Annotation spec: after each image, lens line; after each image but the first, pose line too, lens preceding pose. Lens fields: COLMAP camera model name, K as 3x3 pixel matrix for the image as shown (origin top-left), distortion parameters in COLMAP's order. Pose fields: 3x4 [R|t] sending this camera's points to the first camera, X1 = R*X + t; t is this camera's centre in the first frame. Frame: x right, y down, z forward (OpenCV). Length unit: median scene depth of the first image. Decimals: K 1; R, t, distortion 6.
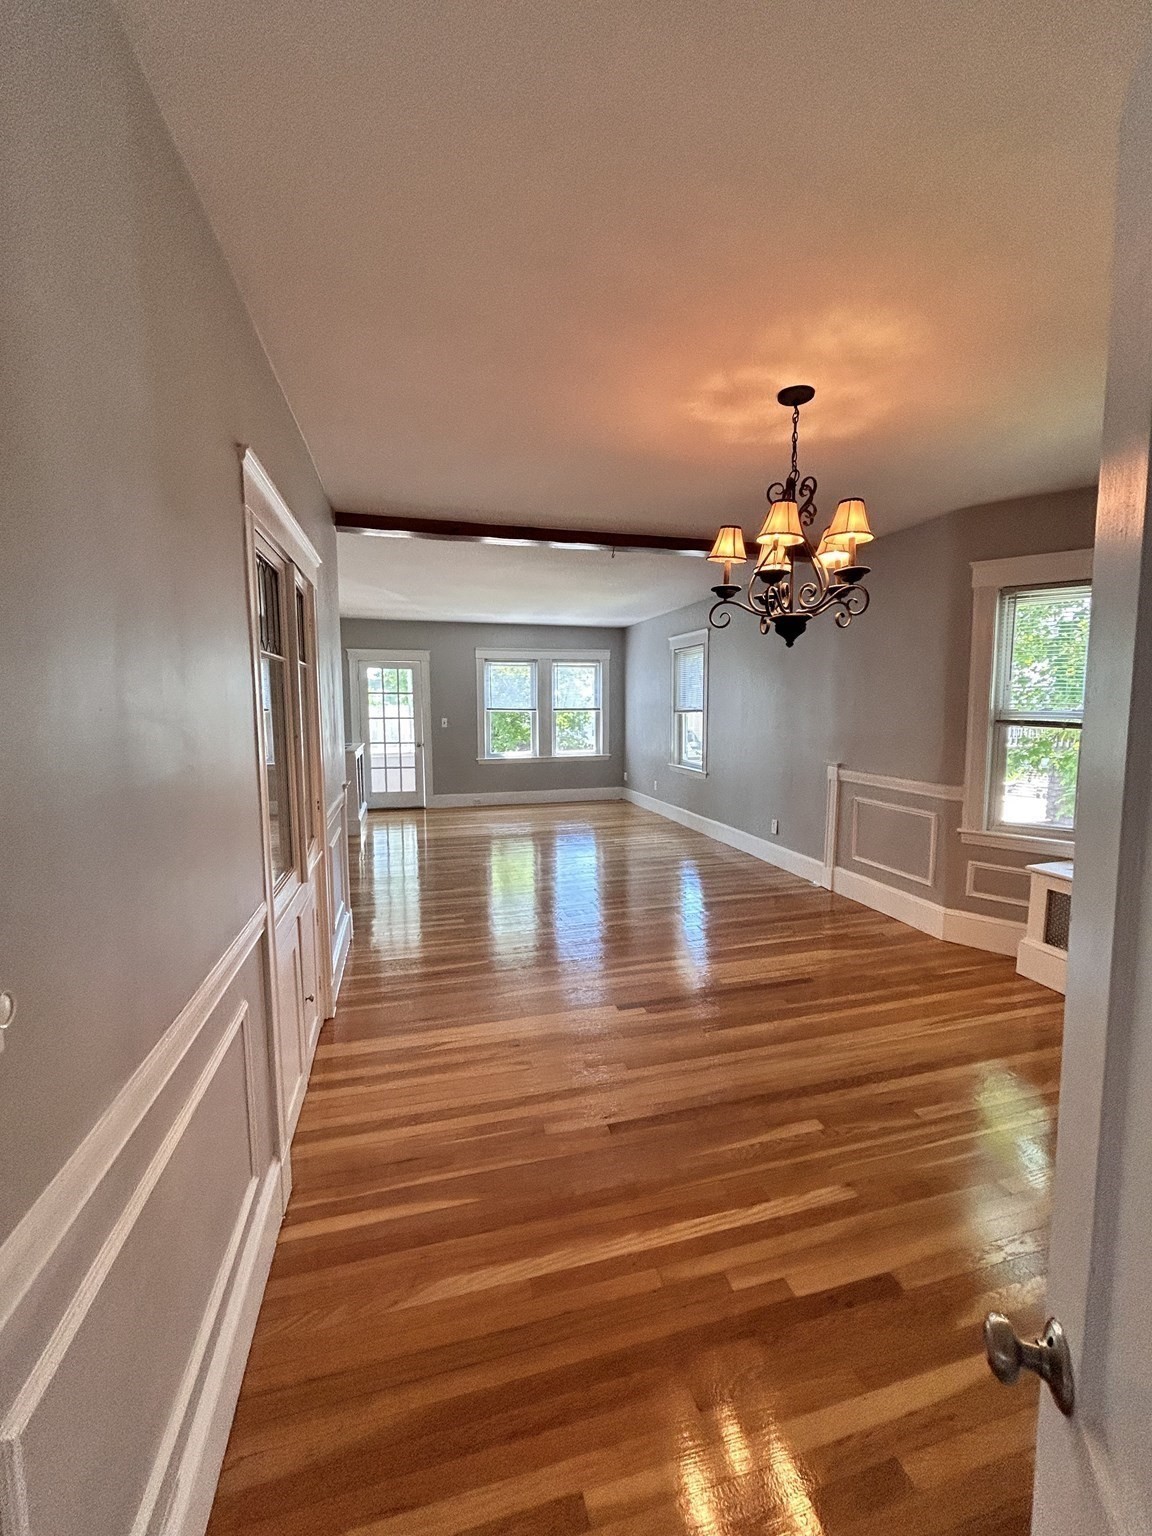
lens RADIAL K [[614.1, 0, 576.3], [0, 614.1, 766.4], [0, 0, 1]] dist [-0.002651, -0.000295]
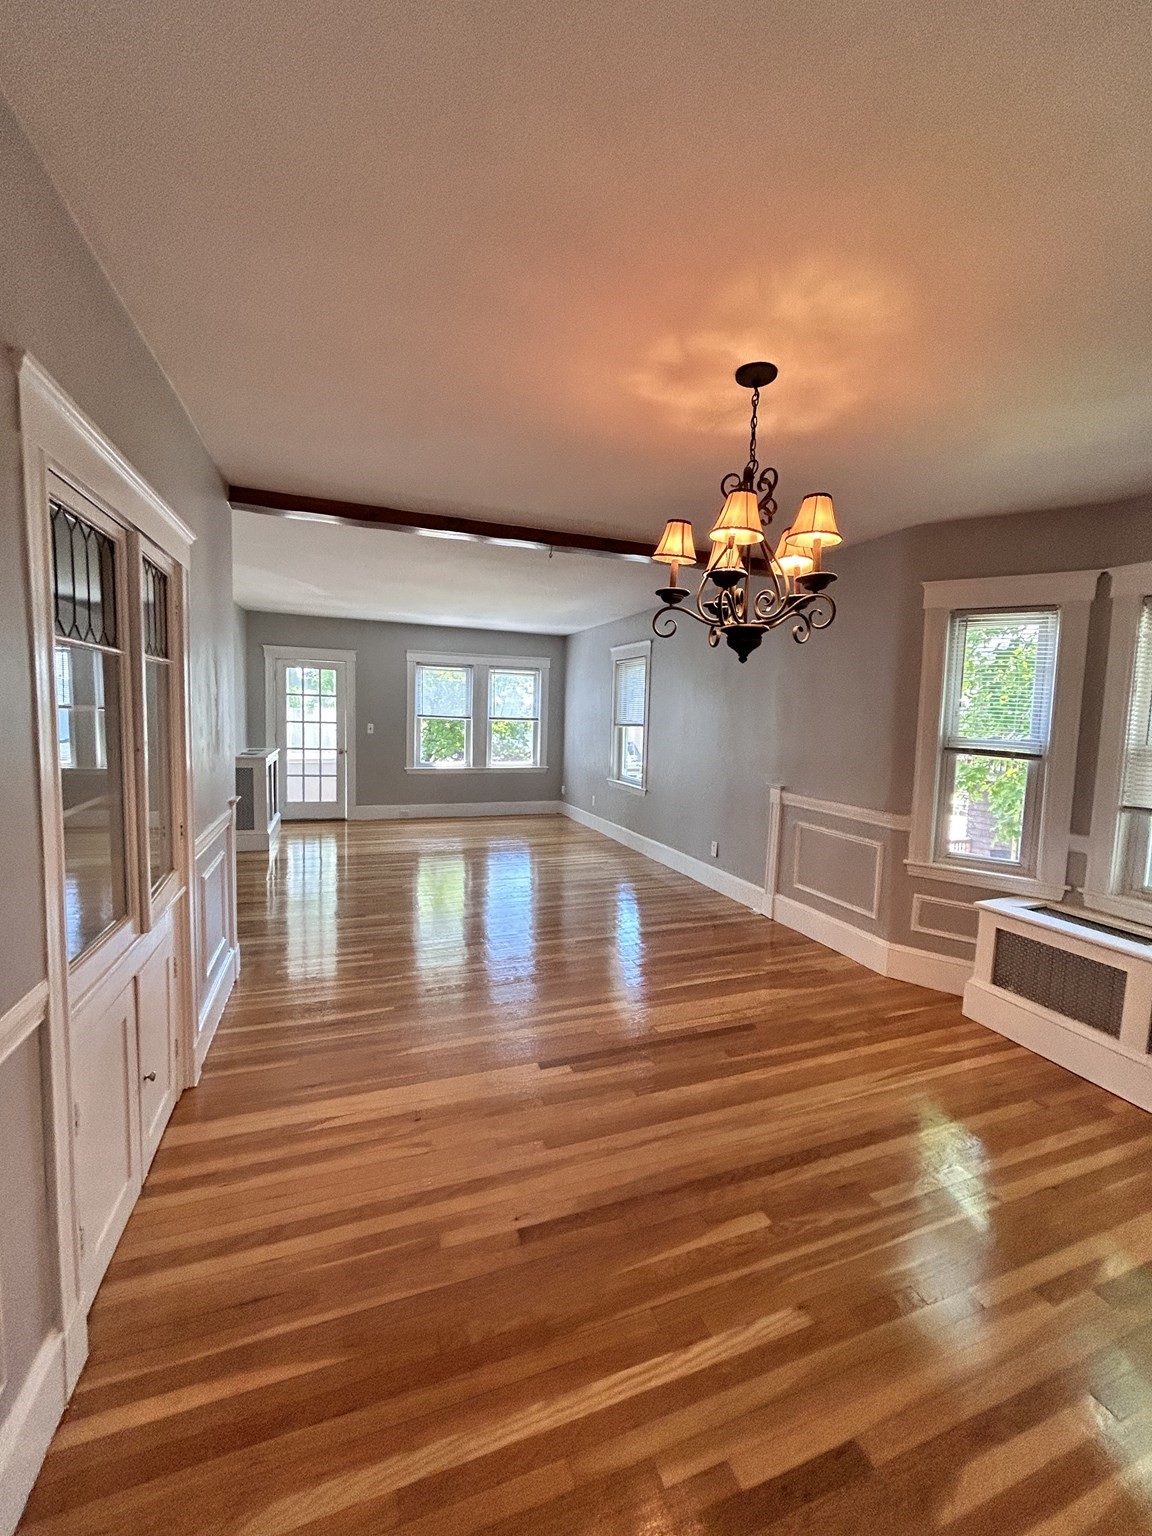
lens RADIAL K [[614.1, 0, 576.8], [0, 614.1, 766.3], [0, 0, 1]] dist [-0.002651, -0.000295]
pose [[0.995139, 0.024637, 0.095346, 0.026844], [-0.023377, 0.999624, -0.014306, -0.023303], [-0.095663, 0.012008, 0.995341, 0.124386]]
